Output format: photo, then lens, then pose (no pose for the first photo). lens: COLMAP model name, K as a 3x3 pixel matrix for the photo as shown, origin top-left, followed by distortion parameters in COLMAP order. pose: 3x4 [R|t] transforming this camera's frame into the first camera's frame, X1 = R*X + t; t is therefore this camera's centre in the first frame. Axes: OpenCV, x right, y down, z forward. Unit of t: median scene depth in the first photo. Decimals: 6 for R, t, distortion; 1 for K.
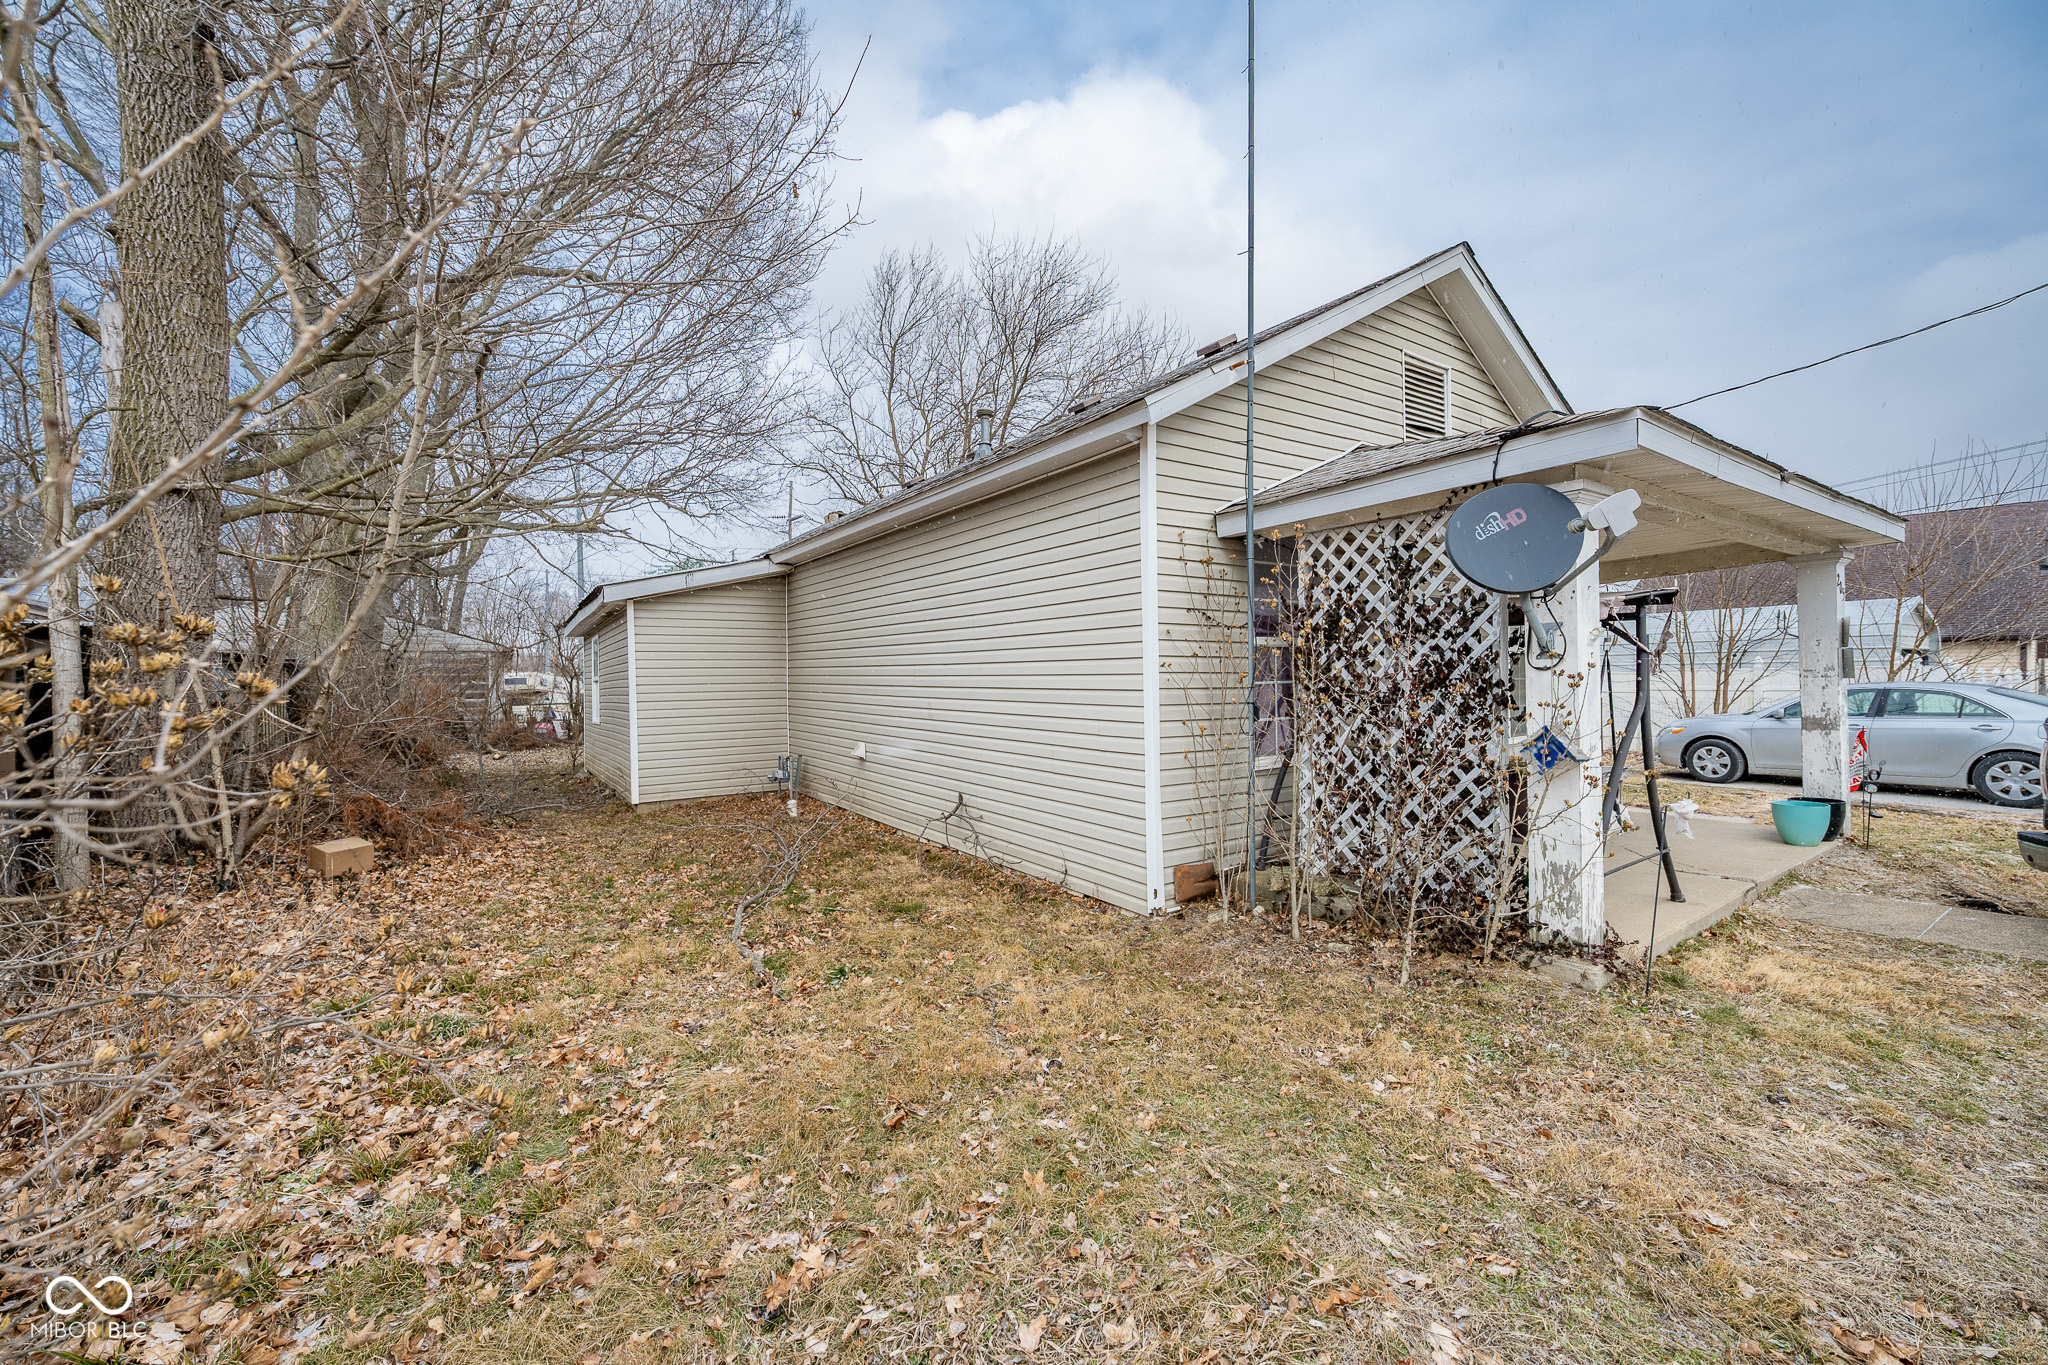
lens RADIAL K [[833.9, 0, 1024.0], [0, 833.9, 682.5], [0, 0, 1]] dist [0.000142, 0.000091]
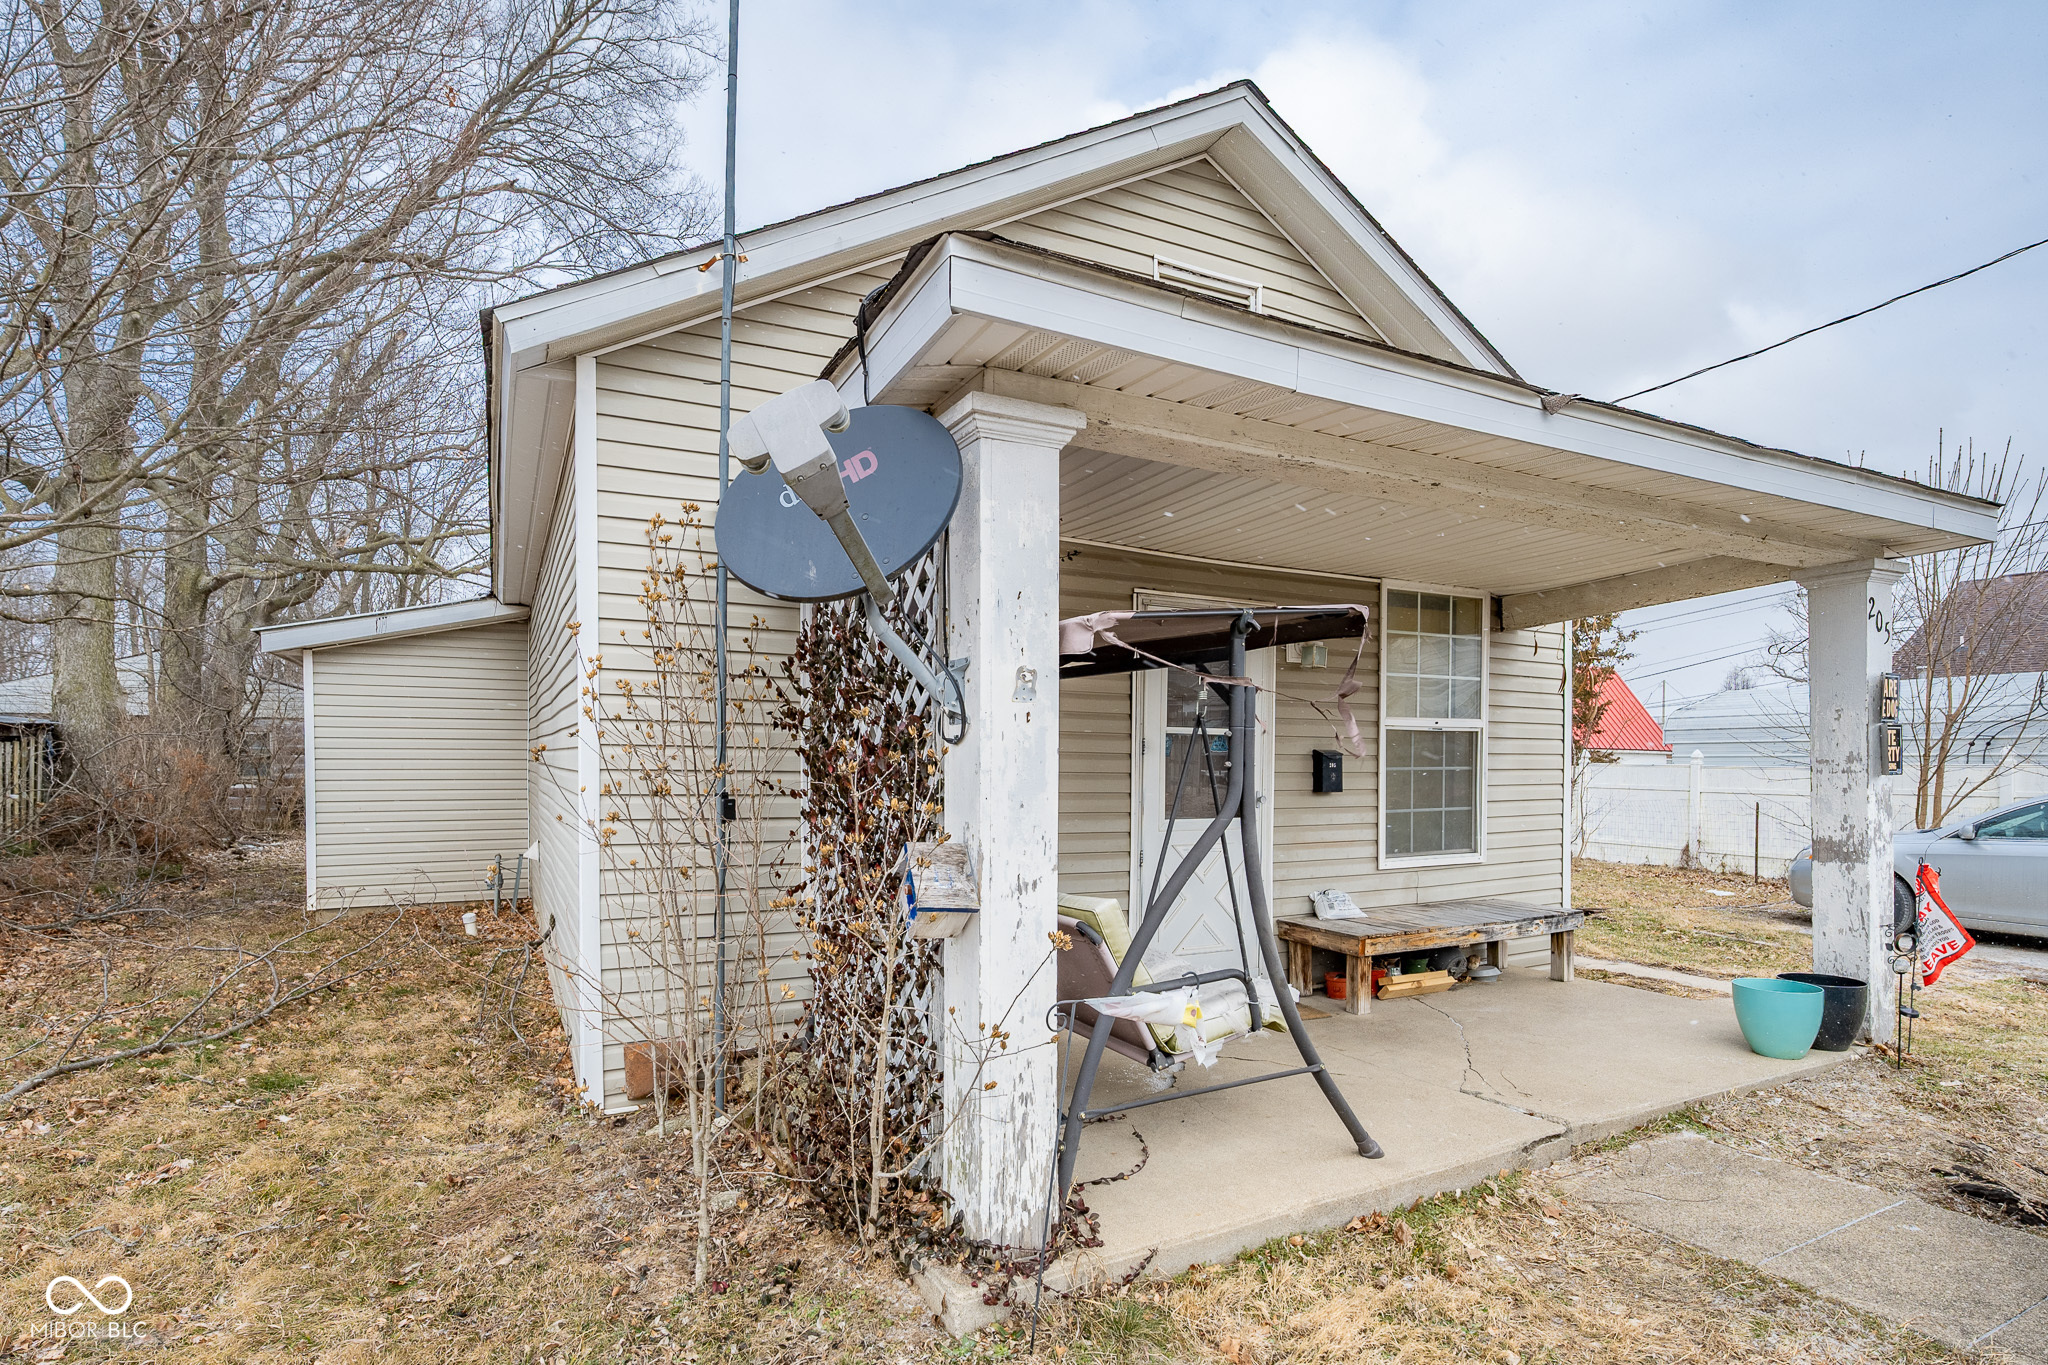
lens RADIAL K [[1019.4, 0, 1018.0], [0, 1019.4, 772.7], [0, 0, 1]] dist [0.000777, 0.000150]
pose [[0.991250, 0.017733, -0.130804, 0.608365], [-0.017222, 0.999839, 0.005036, -0.000027], [0.130873, -0.002739, 0.991395, 0.264576]]
